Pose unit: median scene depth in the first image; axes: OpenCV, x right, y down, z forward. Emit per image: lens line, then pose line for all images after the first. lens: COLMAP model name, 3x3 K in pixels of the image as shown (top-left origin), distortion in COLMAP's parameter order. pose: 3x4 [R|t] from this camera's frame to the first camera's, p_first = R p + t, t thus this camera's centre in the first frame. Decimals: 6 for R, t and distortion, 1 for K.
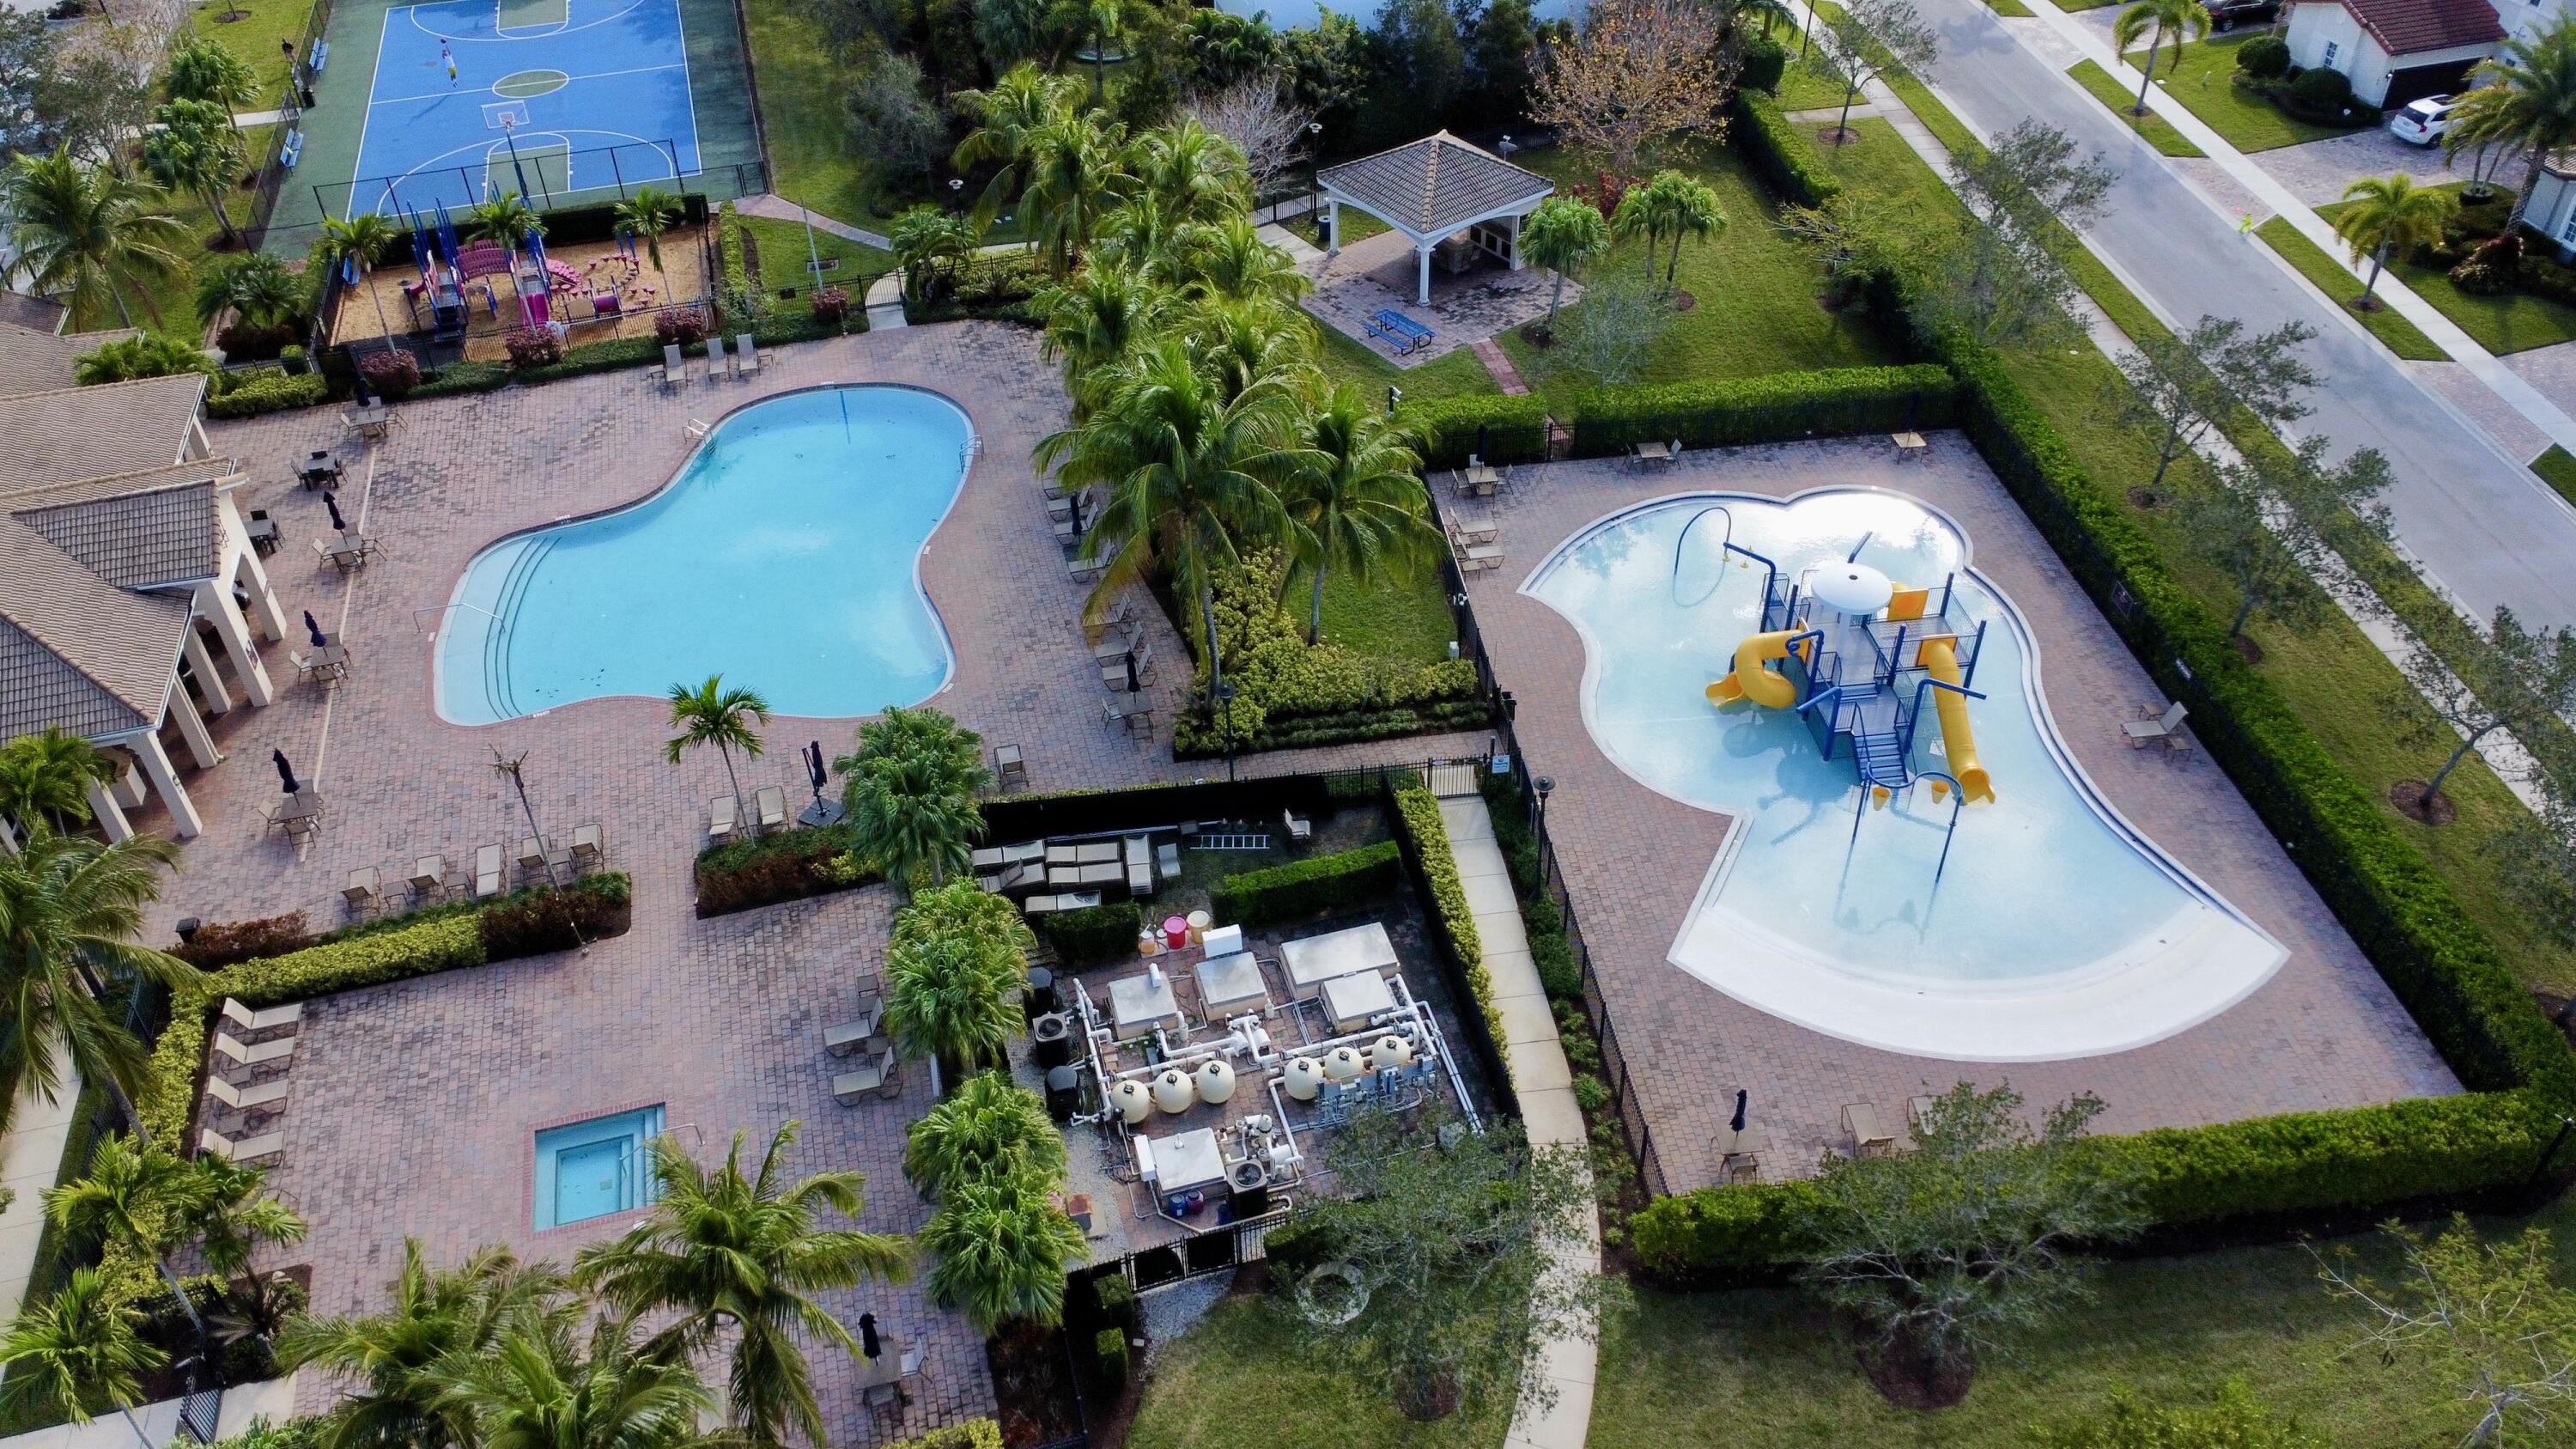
lens RADIAL K [[1939.9, 0, 1288.0], [0, 1939.9, 724.5], [0, 0, 1]] dist [0.004260, 0.009193]
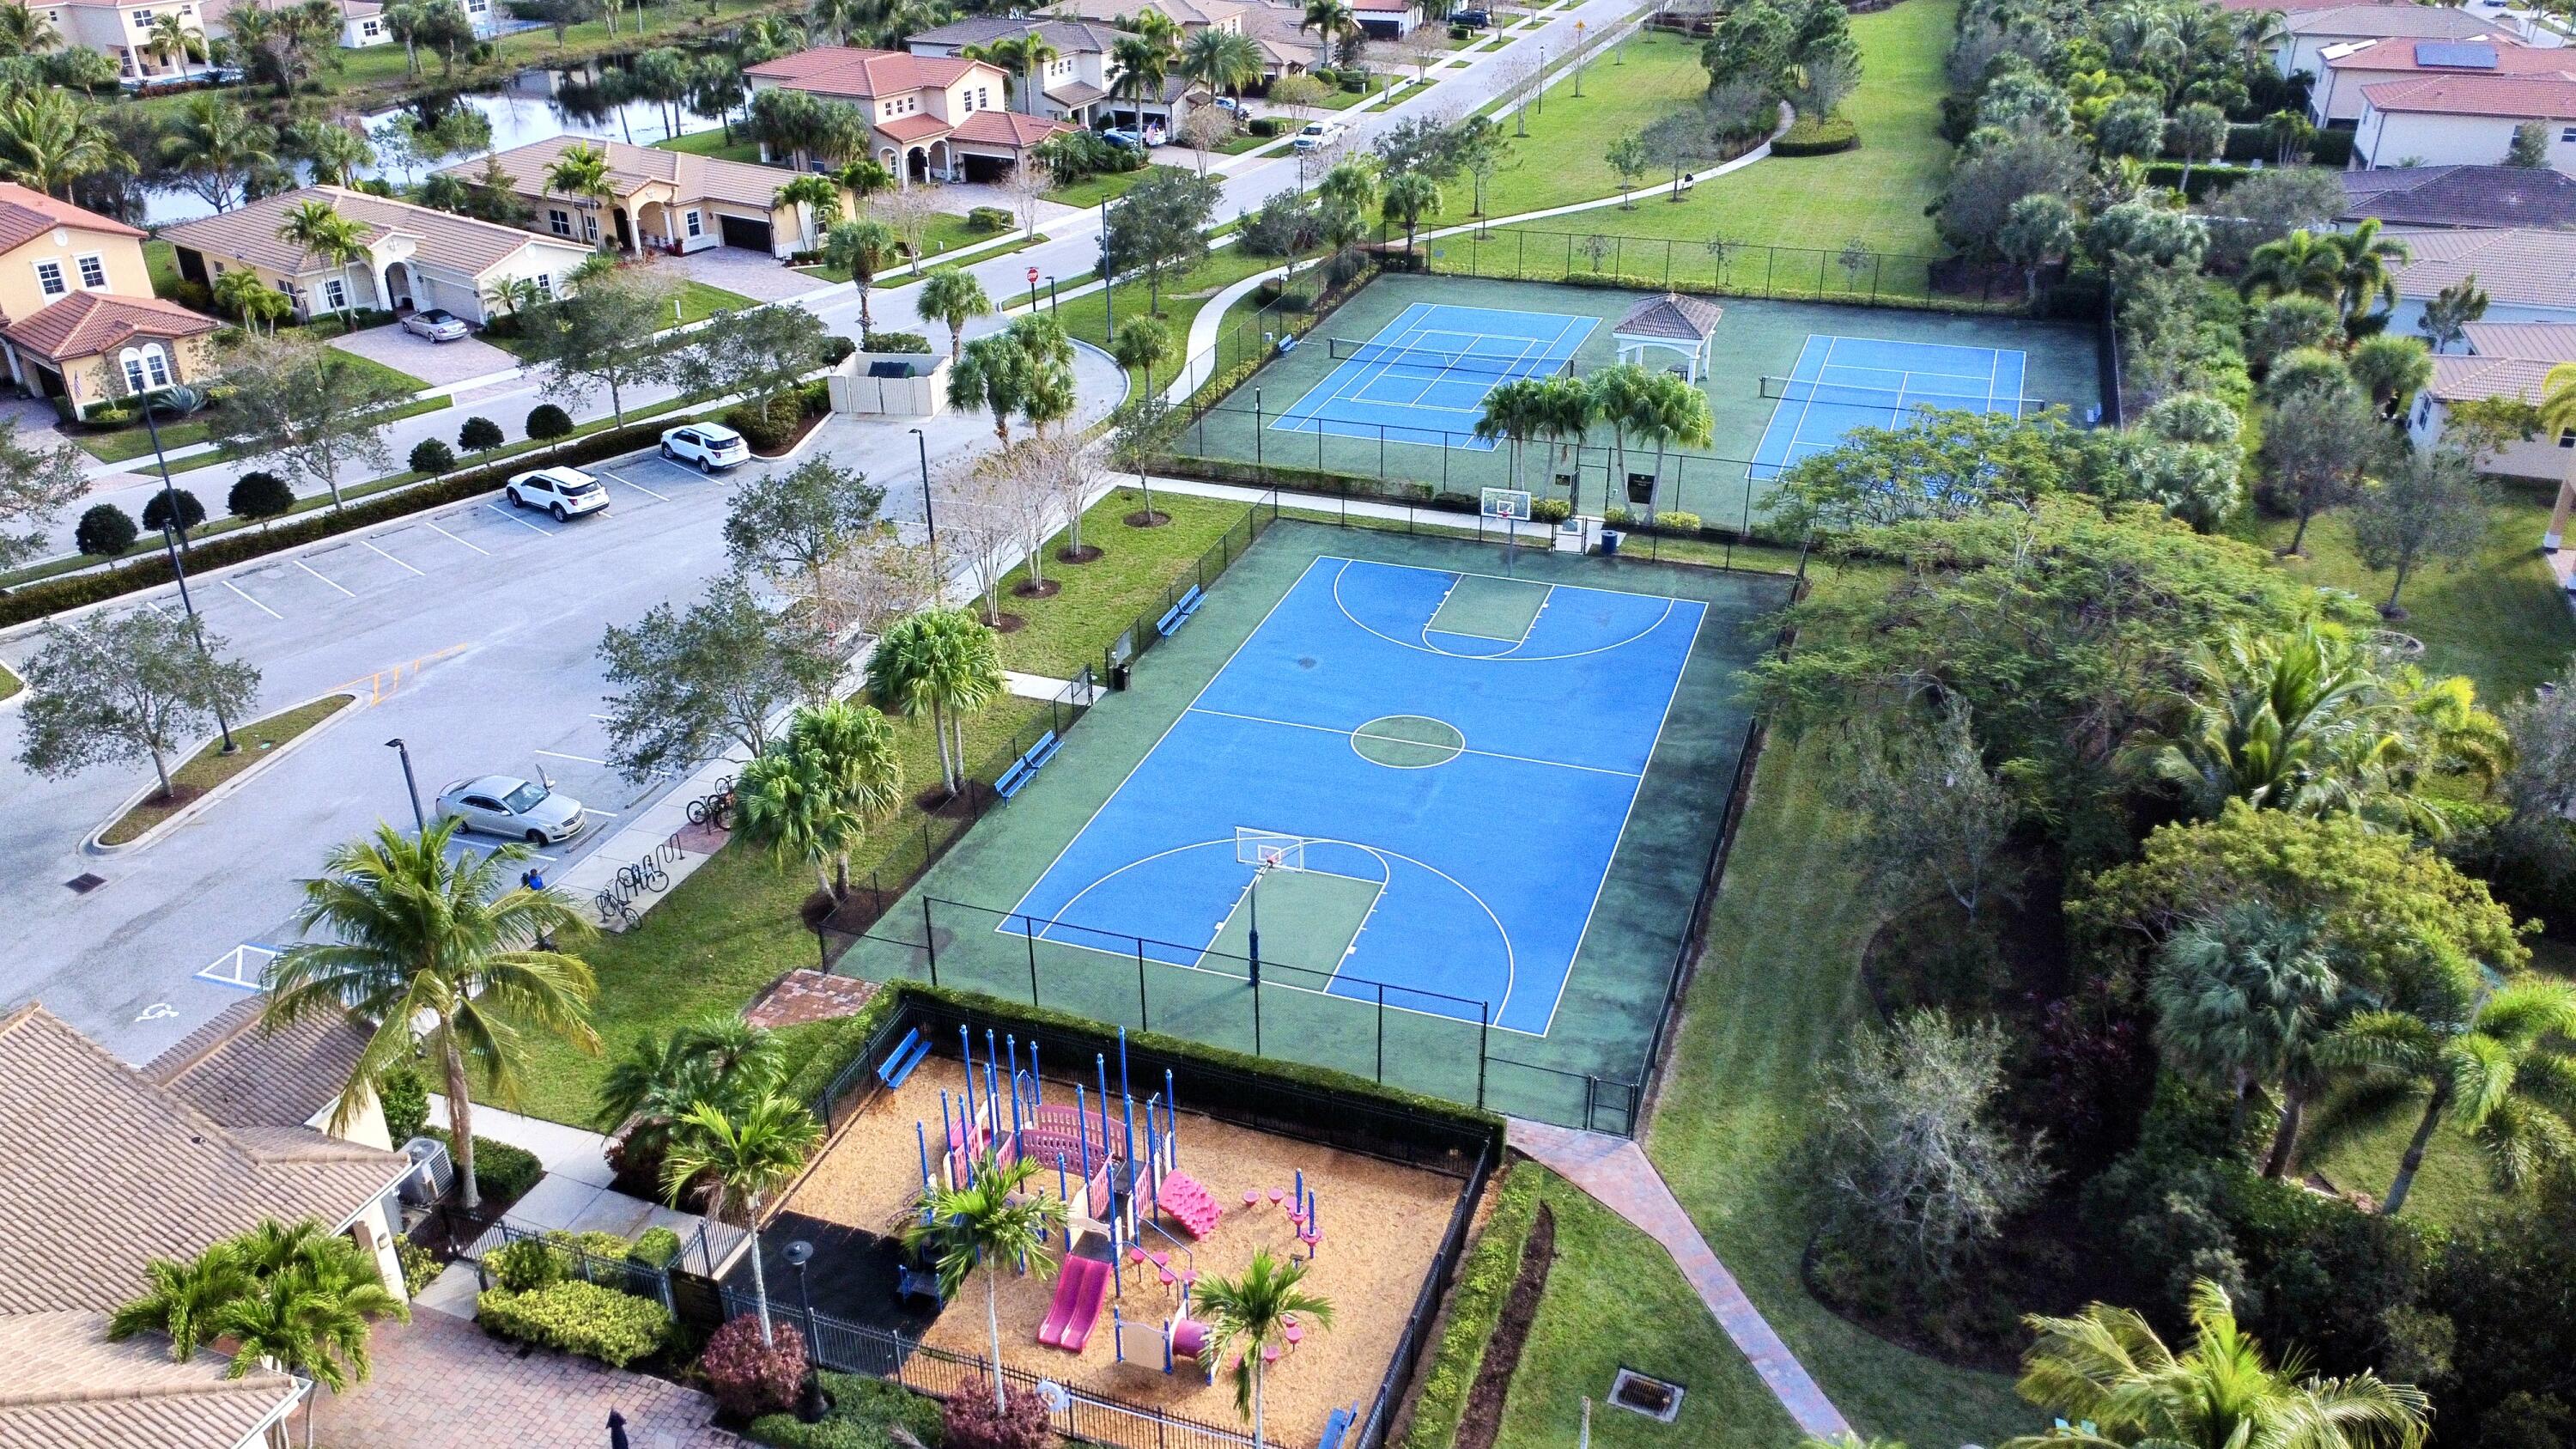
lens RADIAL K [[1939.9, 0, 1288.0], [0, 1939.9, 724.5], [0, 0, 1]] dist [0.004260, 0.009193]
pose [[0.816891, 0.277919, -0.505421, -0.111620], [-0.376028, 0.921055, -0.101292, -0.288935], [0.437369, 0.272797, 0.856907, 0.487497]]
